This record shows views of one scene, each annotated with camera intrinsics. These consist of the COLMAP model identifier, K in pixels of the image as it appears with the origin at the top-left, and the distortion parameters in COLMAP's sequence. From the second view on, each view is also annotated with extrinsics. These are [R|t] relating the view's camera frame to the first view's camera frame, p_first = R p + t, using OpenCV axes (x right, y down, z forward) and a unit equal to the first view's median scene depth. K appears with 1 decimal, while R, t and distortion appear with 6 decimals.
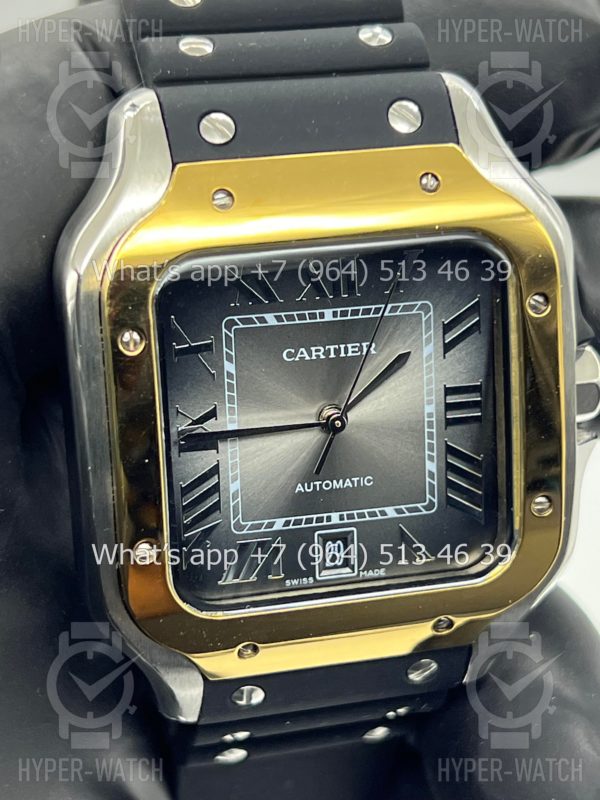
lens RADIAL K [[1912.9, 0, 296.7], [0, 1912.9, 405.1], [0, 0, 1]] dist [0.329597, 0.000000]
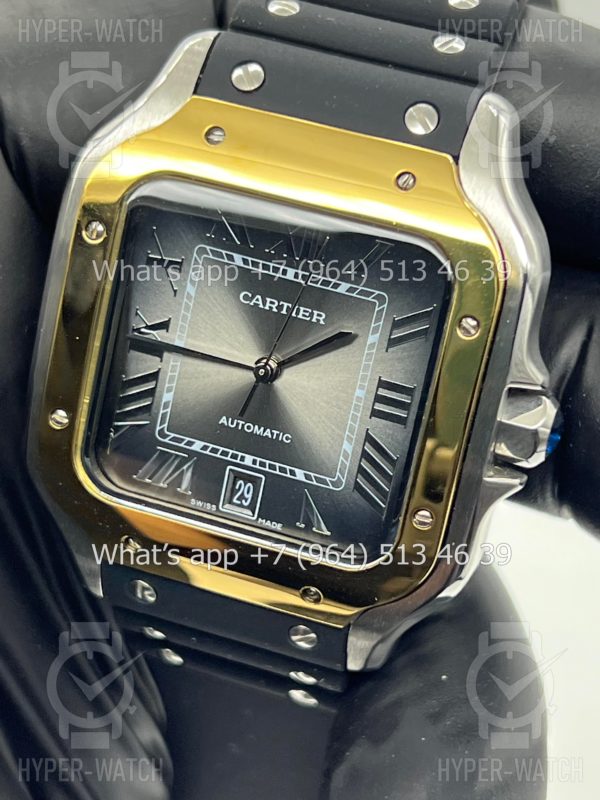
lens RADIAL K [[1912.9, 0, 298.8], [0, 1912.9, 401.7], [0, 0, 1]] dist [0.329597, 0.000000]
pose [[0.845496, 0.331067, -0.418964, 0.483468], [-0.346060, 0.937260, 0.042256, -0.026608], [0.406668, 0.109259, 0.907019, 0.039852]]
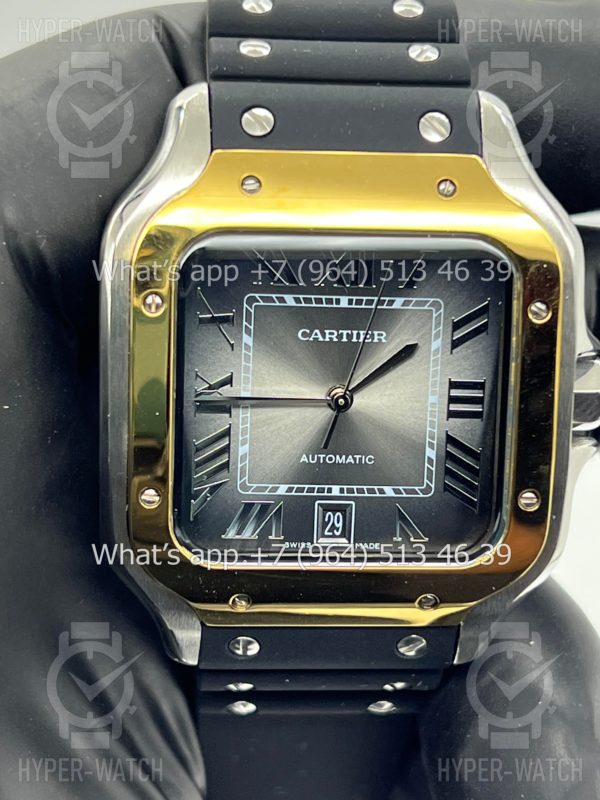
lens RADIAL K [[1912.9, 0, 297.0], [0, 1912.9, 399.8], [0, 0, 1]] dist [0.329597, 0.000000]
pose [[0.983904, 0.104194, -0.145175, 0.151284], [-0.108714, 0.993794, -0.023535, 0.036126], [0.141822, 0.038939, 0.989126, -0.075516]]
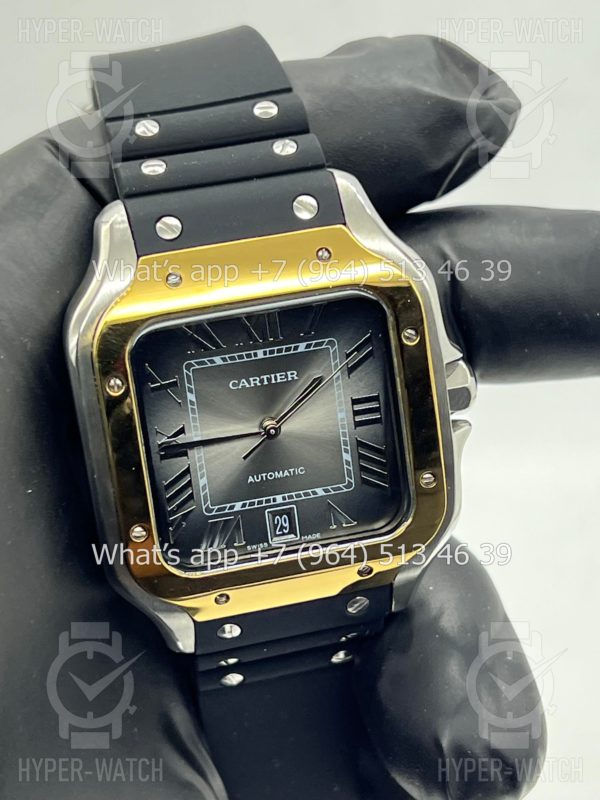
lens RADIAL K [[1912.9, 0, 299.1], [0, 1912.9, 398.5], [0, 0, 1]] dist [0.329597, 0.000000]
pose [[0.994408, -0.069331, -0.079659, 0.150211], [0.070737, 0.997383, 0.014959, -0.033111], [0.078413, -0.020510, 0.996710, -0.374437]]
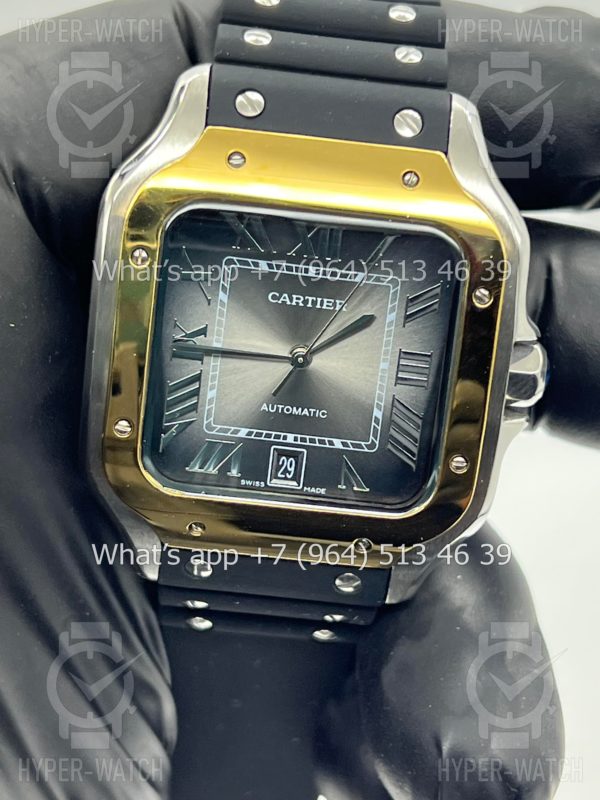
lens RADIAL K [[1912.9, 0, 297.7], [0, 1912.9, 398.8], [0, 0, 1]] dist [0.329597, 0.000000]
pose [[0.960591, 0.203875, -0.188945, 0.250620], [-0.206072, 0.978503, 0.008157, 0.023773], [0.186546, 0.031101, 0.981954, -0.193782]]
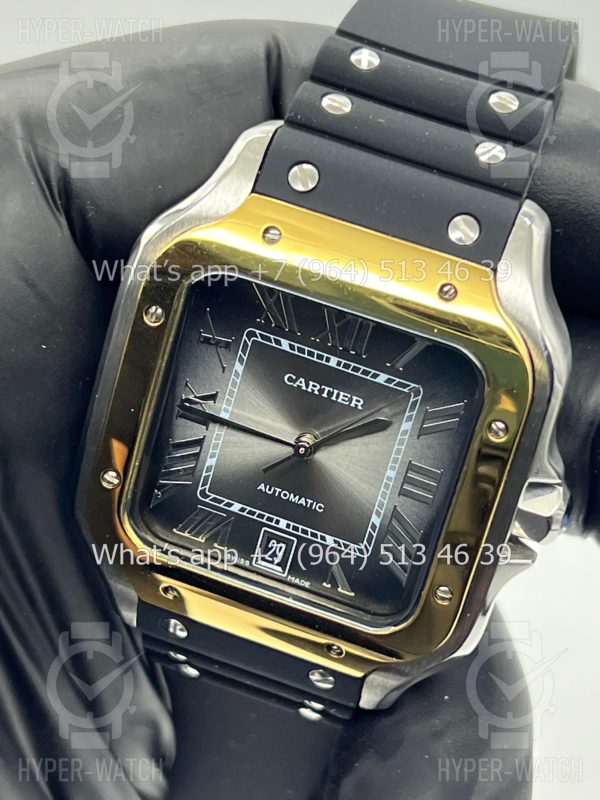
lens RADIAL K [[1912.9, 0, 303.8], [0, 1912.9, 397.2], [0, 0, 1]] dist [0.329597, 0.000000]
pose [[0.845939, 0.415911, -0.333773, 0.388985], [-0.397080, 0.909044, 0.126360, -0.163604], [0.355969, 0.025642, 0.934146, -0.082405]]
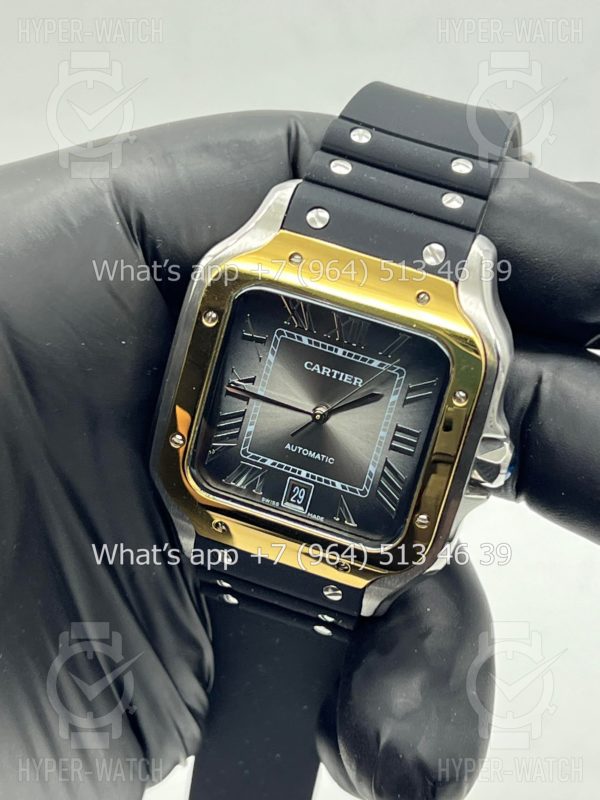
lens RADIAL K [[1912.9, 0, 302.4], [0, 1912.9, 397.2], [0, 0, 1]] dist [0.329597, 0.000000]
pose [[0.853422, 0.388633, -0.347325, 0.545652], [-0.390821, 0.918031, 0.066916, -0.104658], [0.344861, 0.078634, 0.935354, -0.482478]]
